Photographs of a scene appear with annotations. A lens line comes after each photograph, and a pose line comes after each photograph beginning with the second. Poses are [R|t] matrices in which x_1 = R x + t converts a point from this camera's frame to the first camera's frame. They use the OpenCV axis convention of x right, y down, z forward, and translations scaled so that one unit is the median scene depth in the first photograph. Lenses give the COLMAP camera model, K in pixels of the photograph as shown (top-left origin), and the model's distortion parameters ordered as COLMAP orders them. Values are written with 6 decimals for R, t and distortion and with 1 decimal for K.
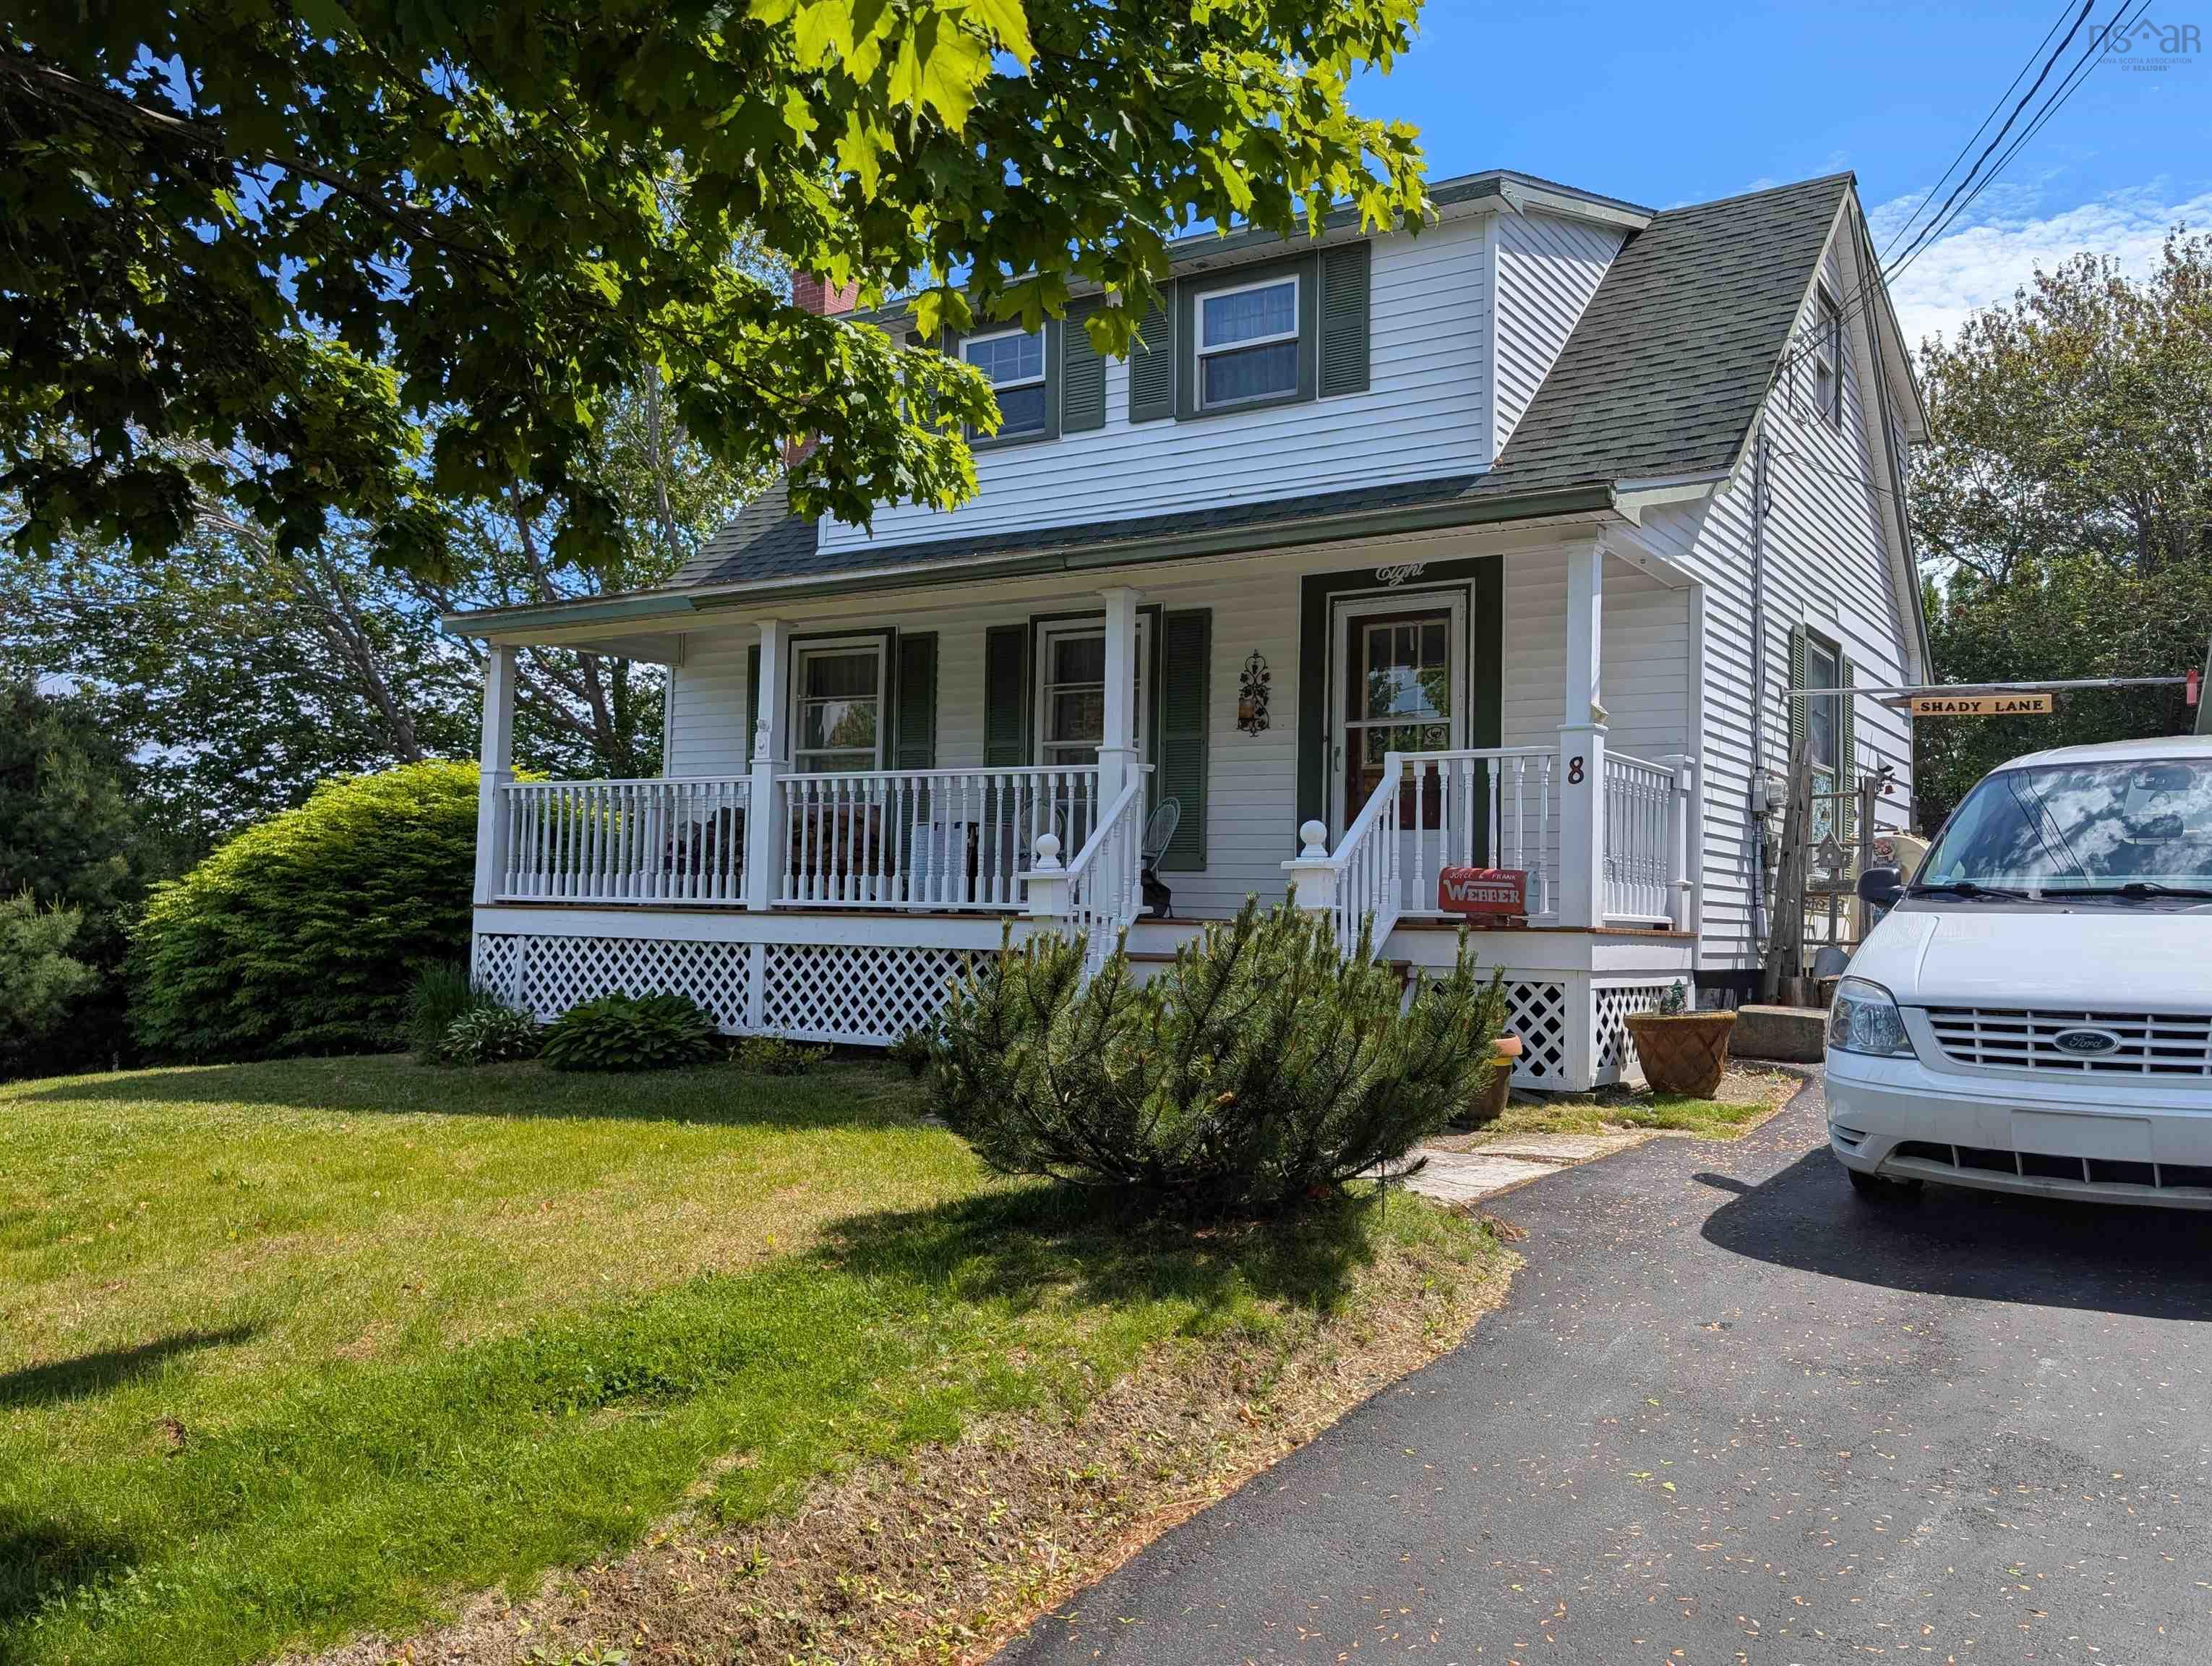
lens RADIAL K [[1772.8, 0, 1106.0], [0, 1772.8, 833.0], [0, 0, 1]] dist [0.053783, -0.079447]
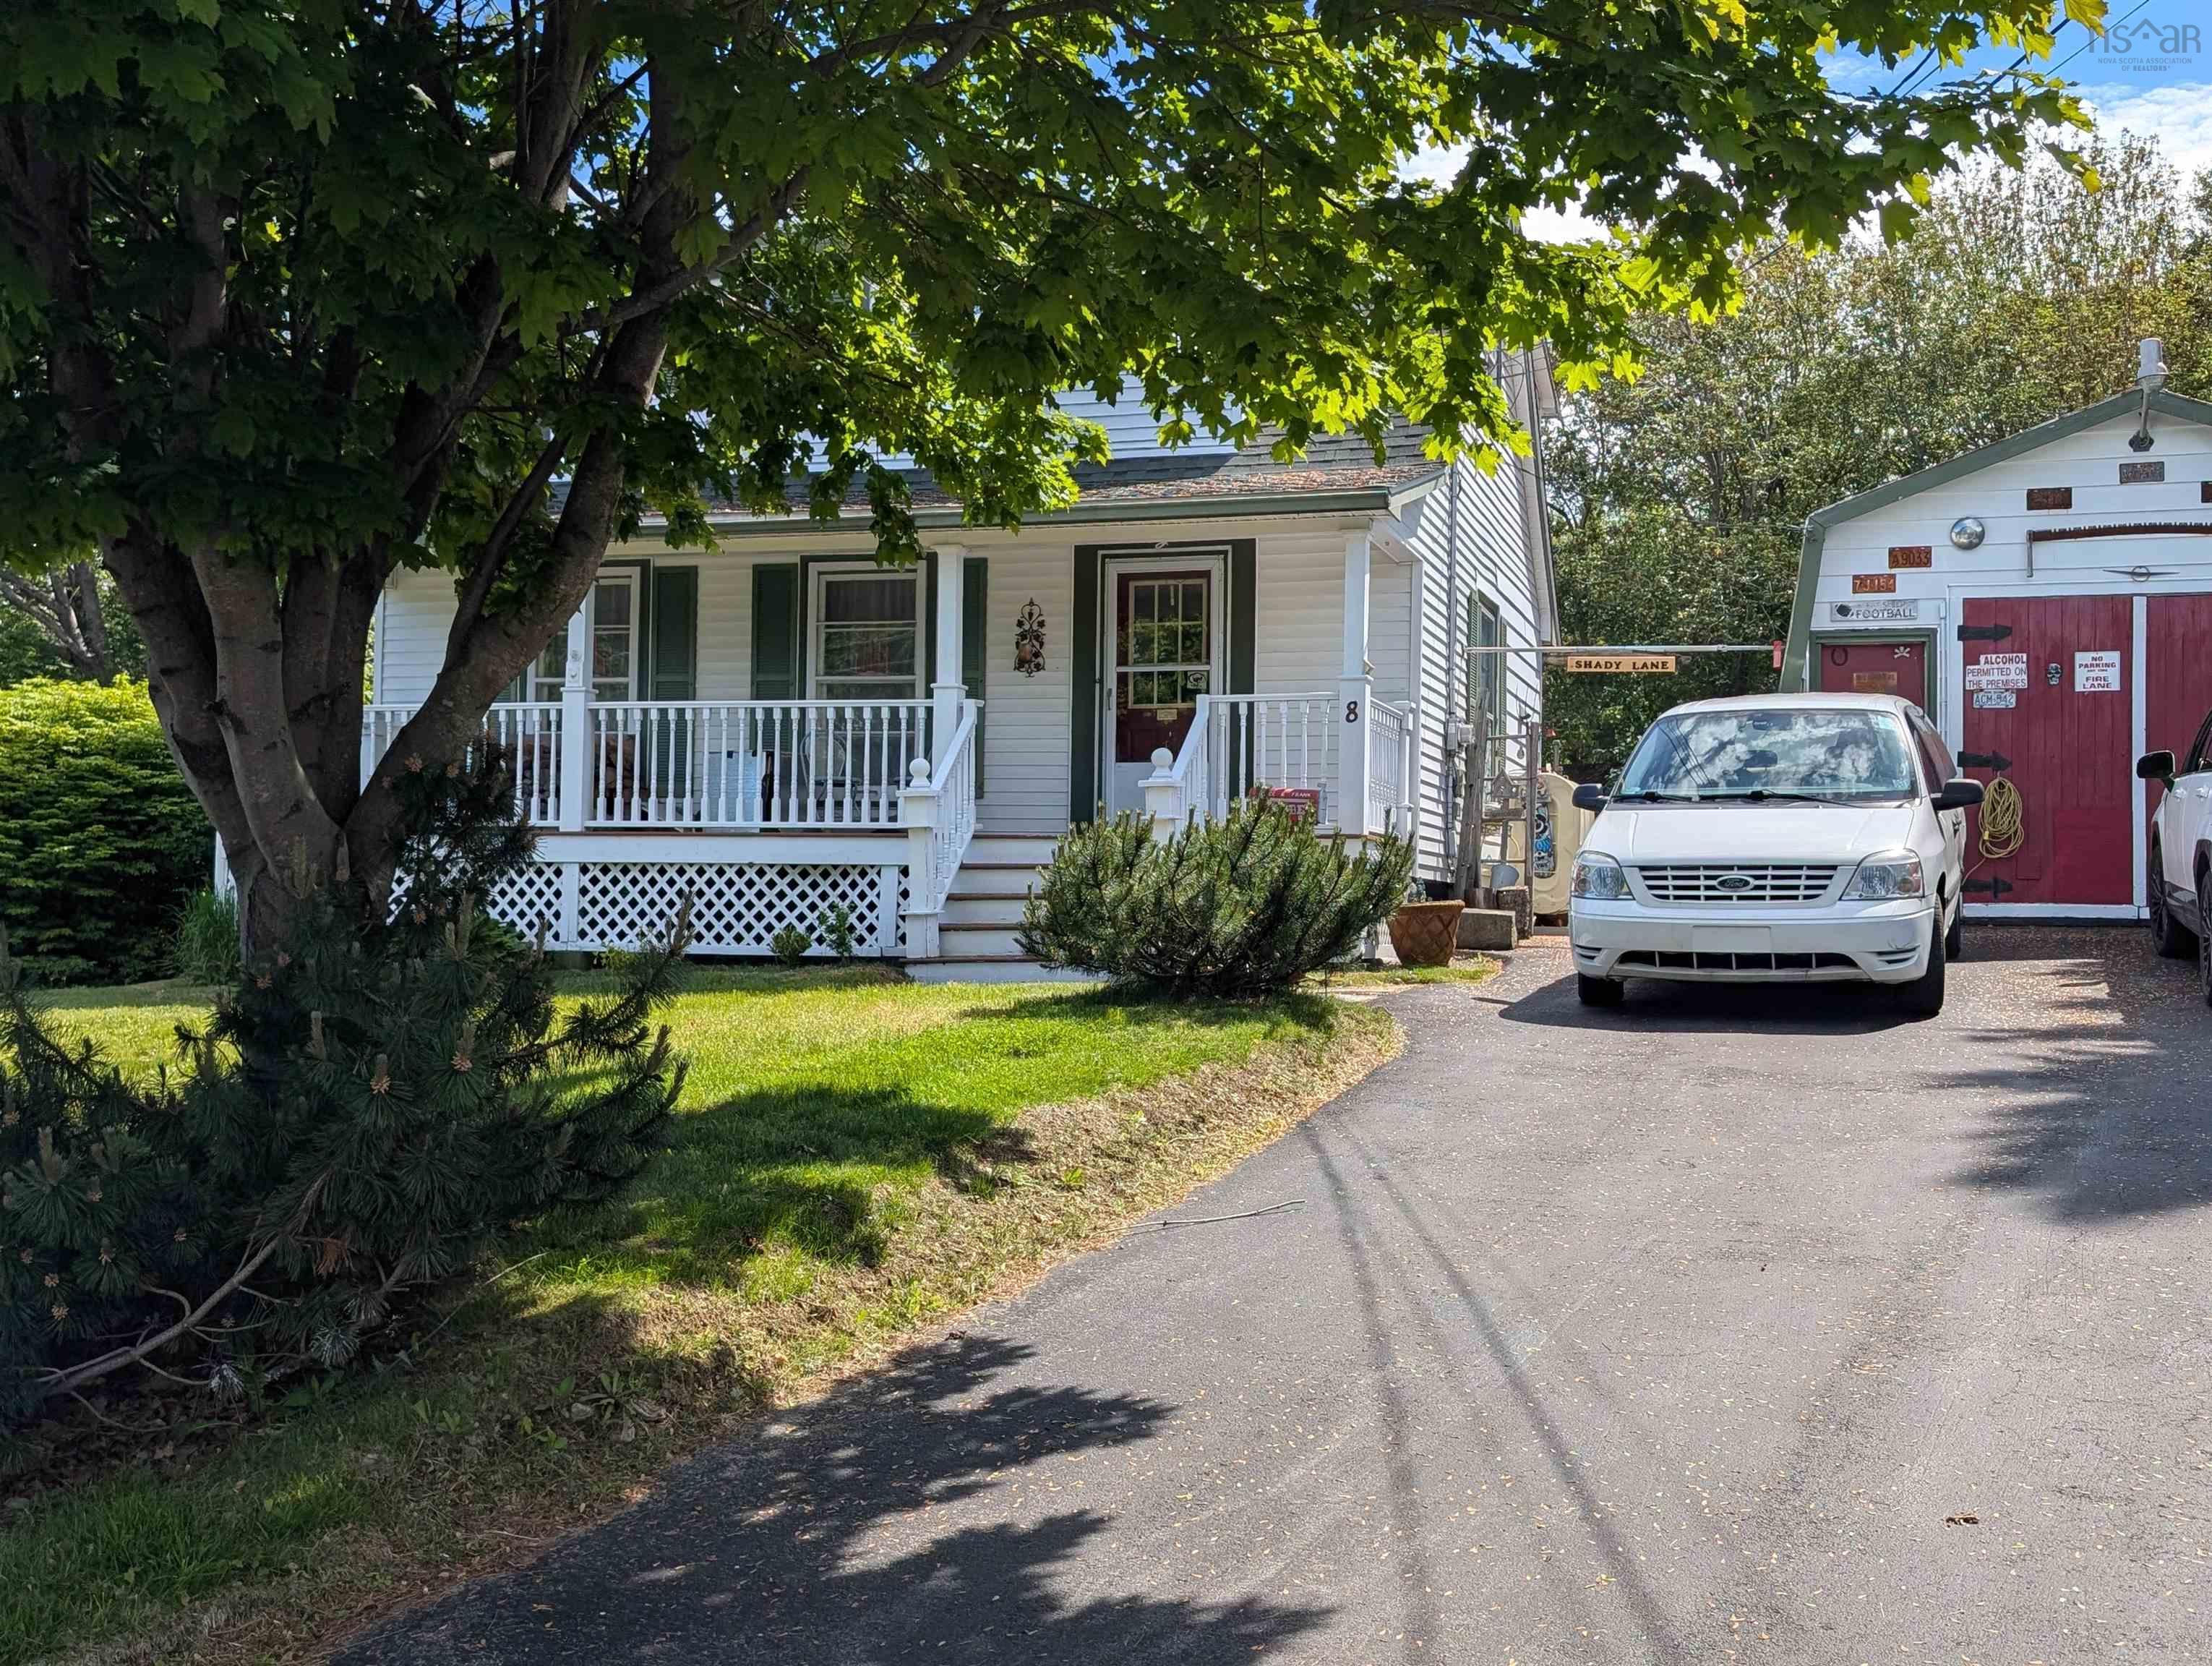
lens RADIAL K [[2228.6, 0, 1106.0], [0, 2228.6, 833.0], [0, 0, 1]] dist [0.178936, -0.814189]
pose [[0.963523, 0.003155, 0.267609, -0.256040], [-0.008249, 0.999806, 0.017914, 0.018758], [-0.267500, -0.019468, 0.963361, -0.379265]]
